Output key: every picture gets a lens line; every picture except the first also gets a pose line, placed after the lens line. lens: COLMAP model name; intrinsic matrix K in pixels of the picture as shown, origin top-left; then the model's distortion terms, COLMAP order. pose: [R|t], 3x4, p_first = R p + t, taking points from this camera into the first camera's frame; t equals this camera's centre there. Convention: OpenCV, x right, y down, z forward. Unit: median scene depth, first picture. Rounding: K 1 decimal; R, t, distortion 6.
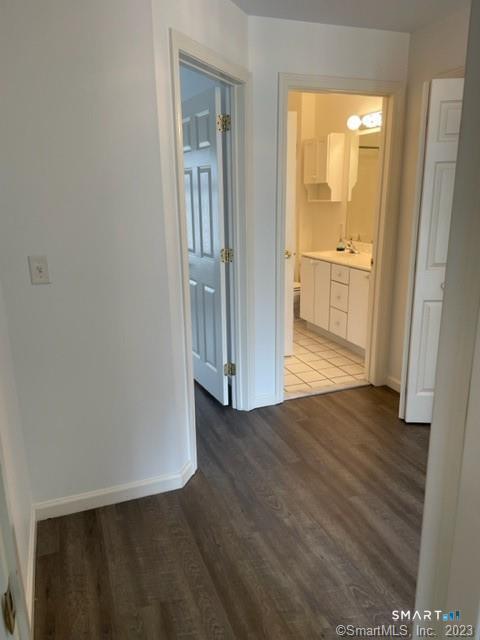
lens RADIAL K [[483.0, 0, 237.1], [0, 483.0, 324.1], [0, 0, 1]] dist [0.070095, -0.074317]
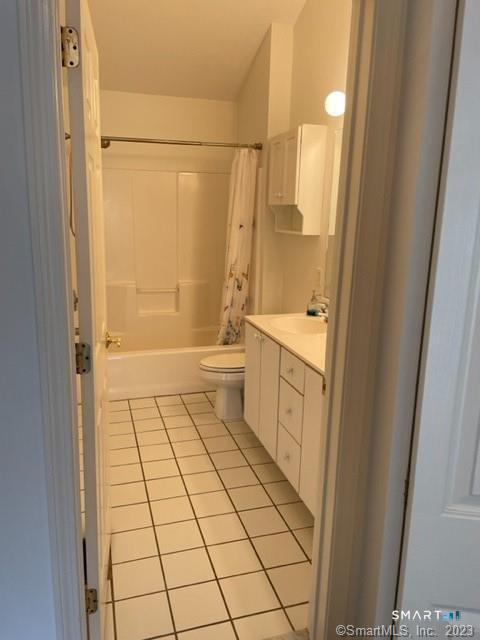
lens RADIAL K [[483.0, 0, 240.4], [0, 483.0, 321.6], [0, 0, 1]] dist [0.070095, -0.074317]
pose [[0.997167, 0.052701, -0.053669, 0.154701], [-0.054846, 0.997721, -0.039304, -0.113813], [0.051475, 0.042136, 0.997785, 0.386480]]
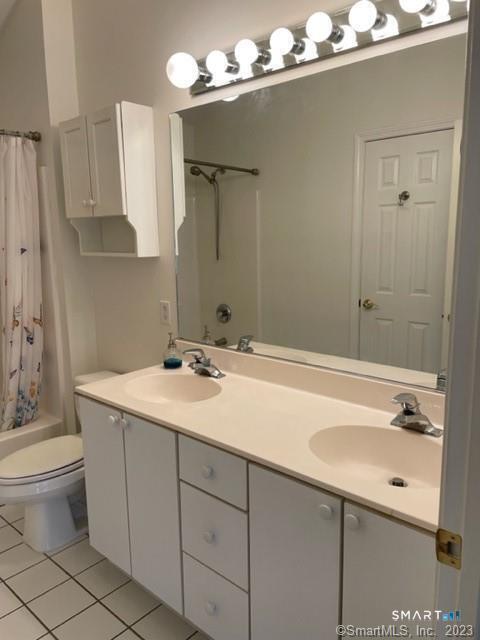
lens RADIAL K [[483.0, 0, 241.6], [0, 483.0, 318.0], [0, 0, 1]] dist [0.070095, -0.074317]
pose [[0.887806, -0.077271, 0.453684, 0.073565], [0.123259, 0.989713, -0.072637, -0.154991], [-0.443404, 0.120408, 0.888198, 0.578358]]
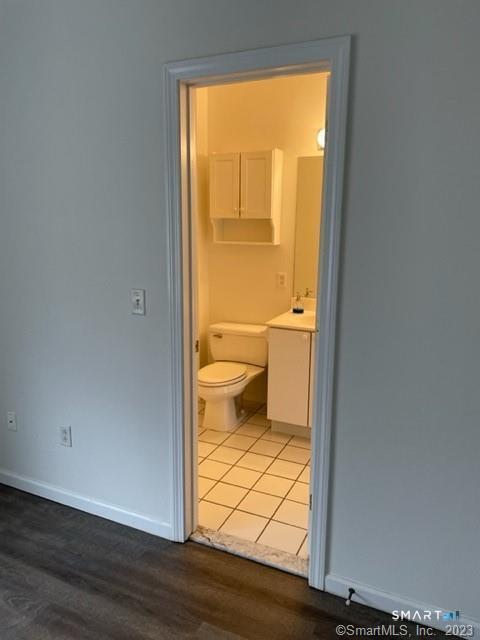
lens RADIAL K [[483.0, 0, 238.7], [0, 483.0, 323.1], [0, 0, 1]] dist [0.070095, -0.074317]
pose [[0.714123, -0.128300, 0.688162, -0.340302], [0.165022, 0.986209, 0.012620, -0.159075], [-0.680291, 0.104550, 0.725447, 0.543084]]
